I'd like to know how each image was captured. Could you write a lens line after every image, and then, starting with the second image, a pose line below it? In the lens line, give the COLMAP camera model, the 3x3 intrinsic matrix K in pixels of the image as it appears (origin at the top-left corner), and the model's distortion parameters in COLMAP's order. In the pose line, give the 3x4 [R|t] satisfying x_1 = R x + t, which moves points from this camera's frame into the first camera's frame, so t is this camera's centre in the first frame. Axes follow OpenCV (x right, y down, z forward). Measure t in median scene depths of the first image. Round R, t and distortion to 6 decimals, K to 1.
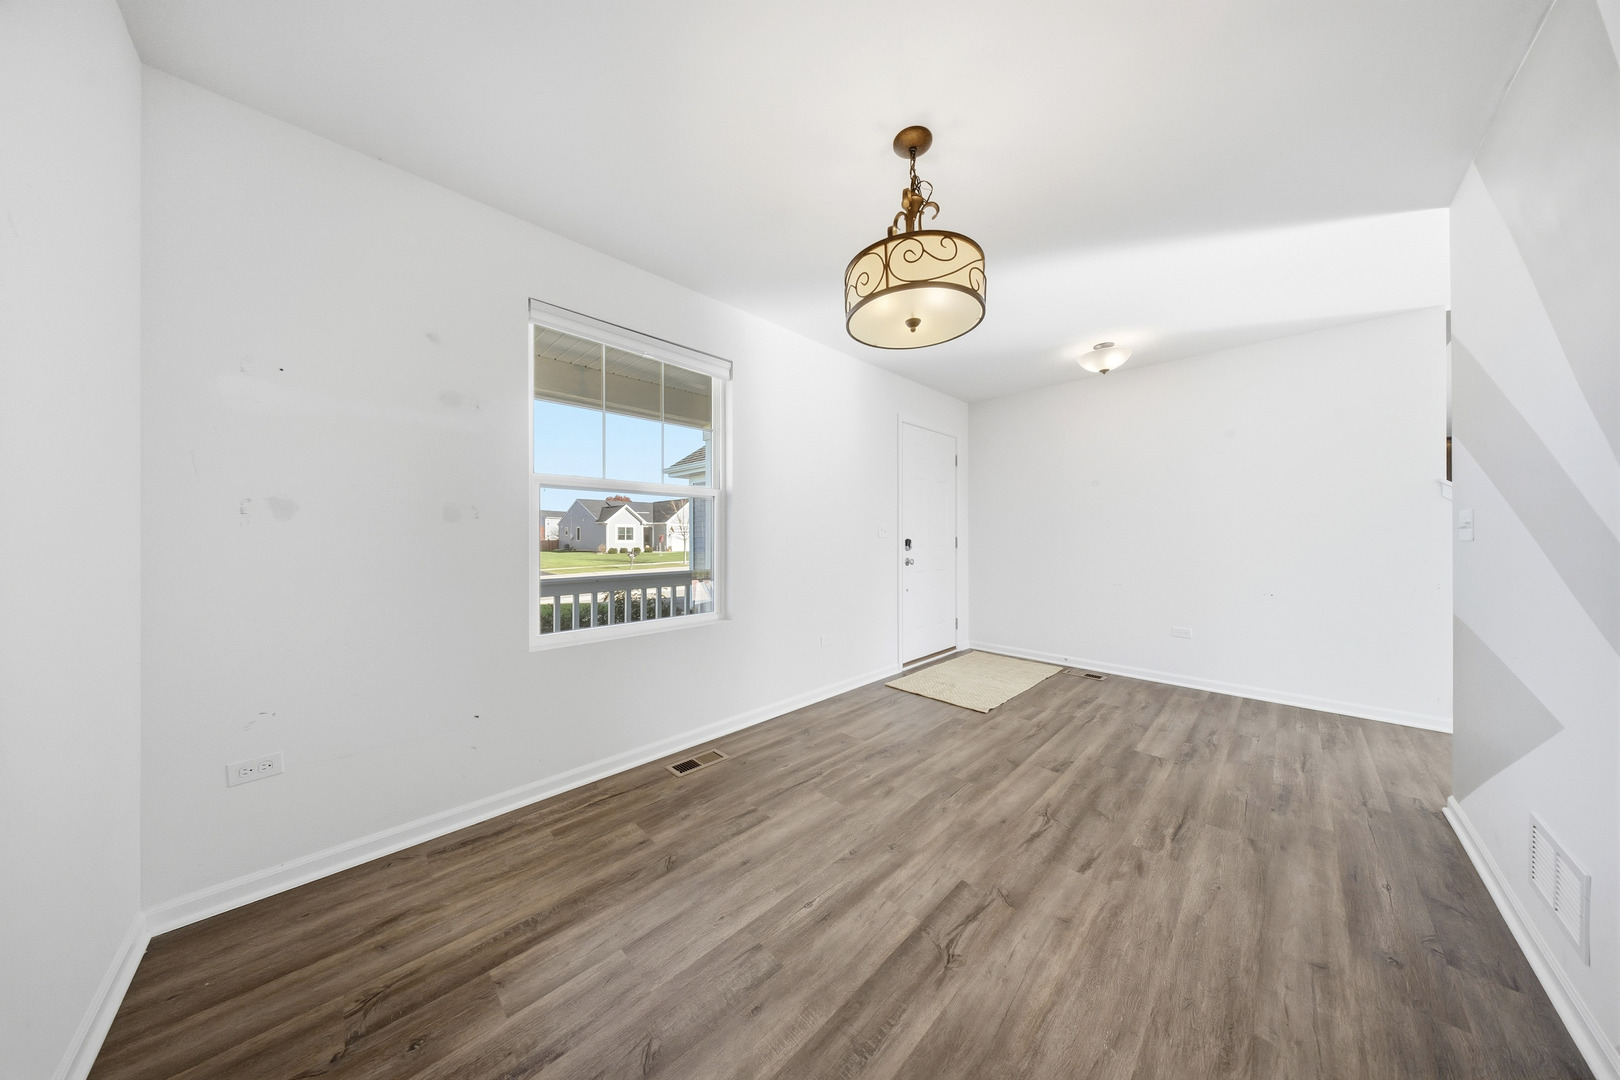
lens RADIAL K [[492.5, 0, 814.3], [0, 492.5, 543.5], [0, 0, 1]] dist [-0.000411, -0.000176]
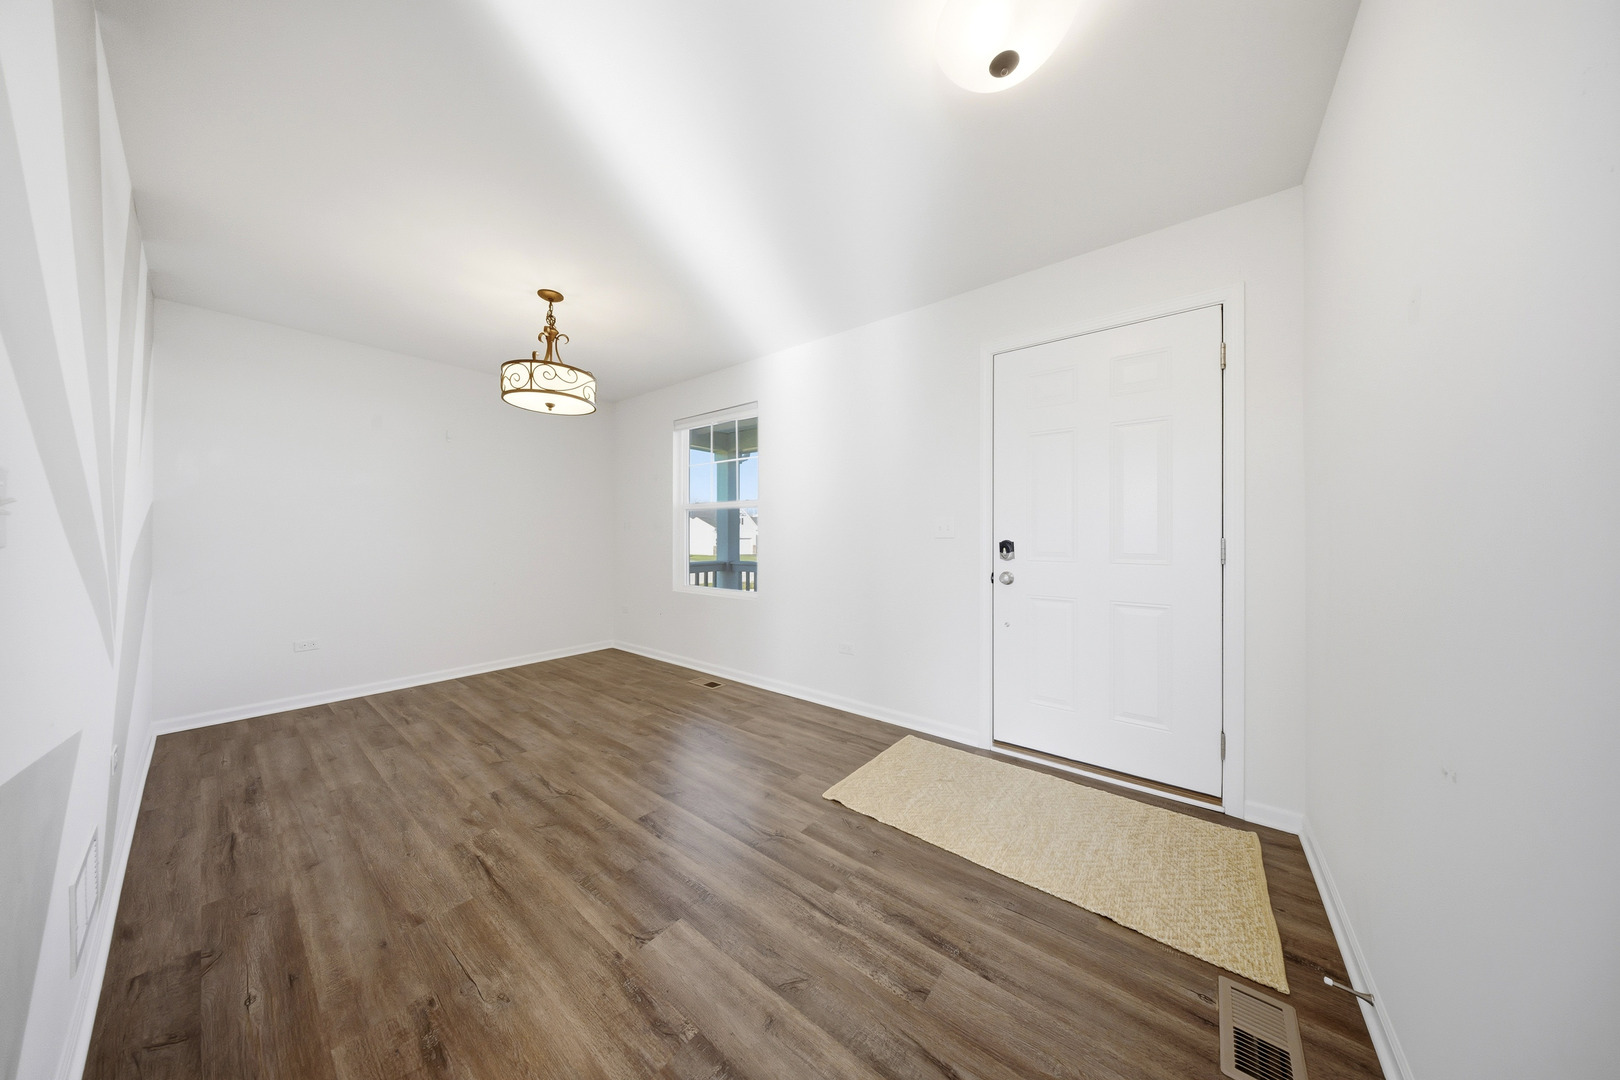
lens RADIAL K [[485.6, 0, 789.5], [0, 485.6, 536.8], [0, 0, 1]] dist [-0.000308, -0.000072]
pose [[0.078384, 0.004415, -0.996913, 1.529426], [-0.020726, 0.999781, 0.002798, -0.018185], [0.996708, 0.020443, 0.078458, 1.362014]]
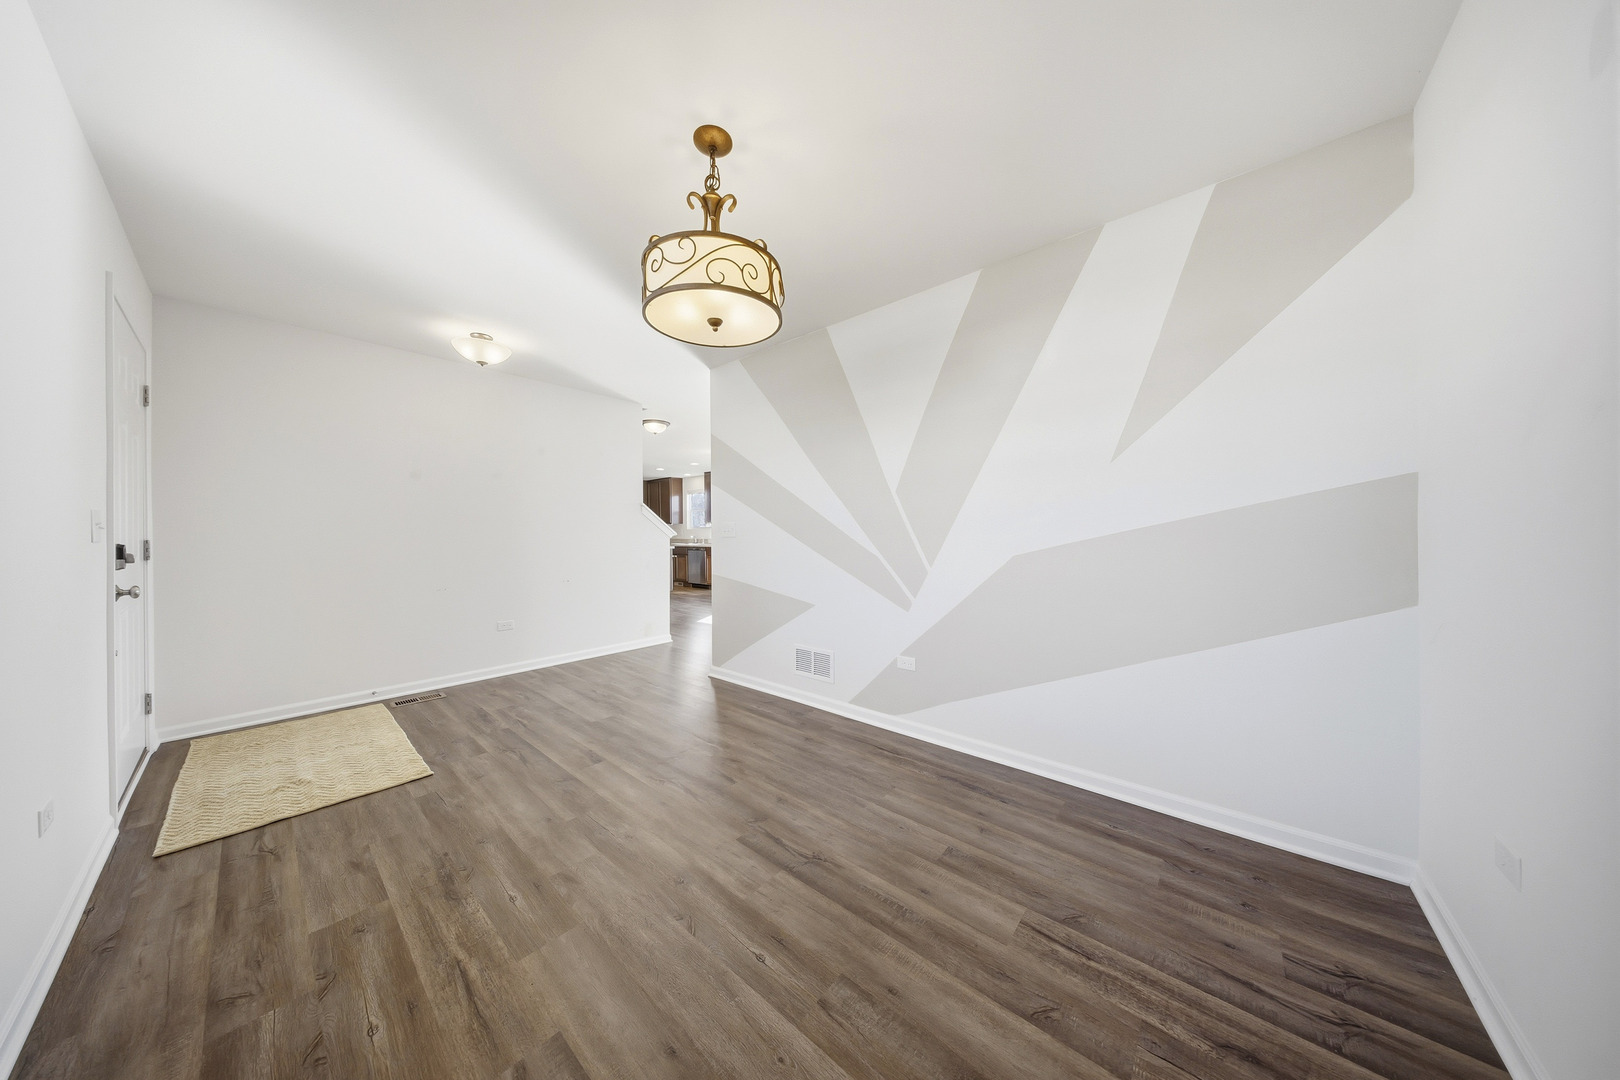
lens RADIAL K [[478.3, 0, 812.0], [0, 478.3, 534.6], [0, 0, 1]] dist [0.004975, -0.002742]
pose [[-0.081755, -0.004748, 0.996641, -0.651946], [0.025729, 0.999645, 0.006873, -0.018488], [-0.996320, 0.026205, -0.081604, 0.719095]]
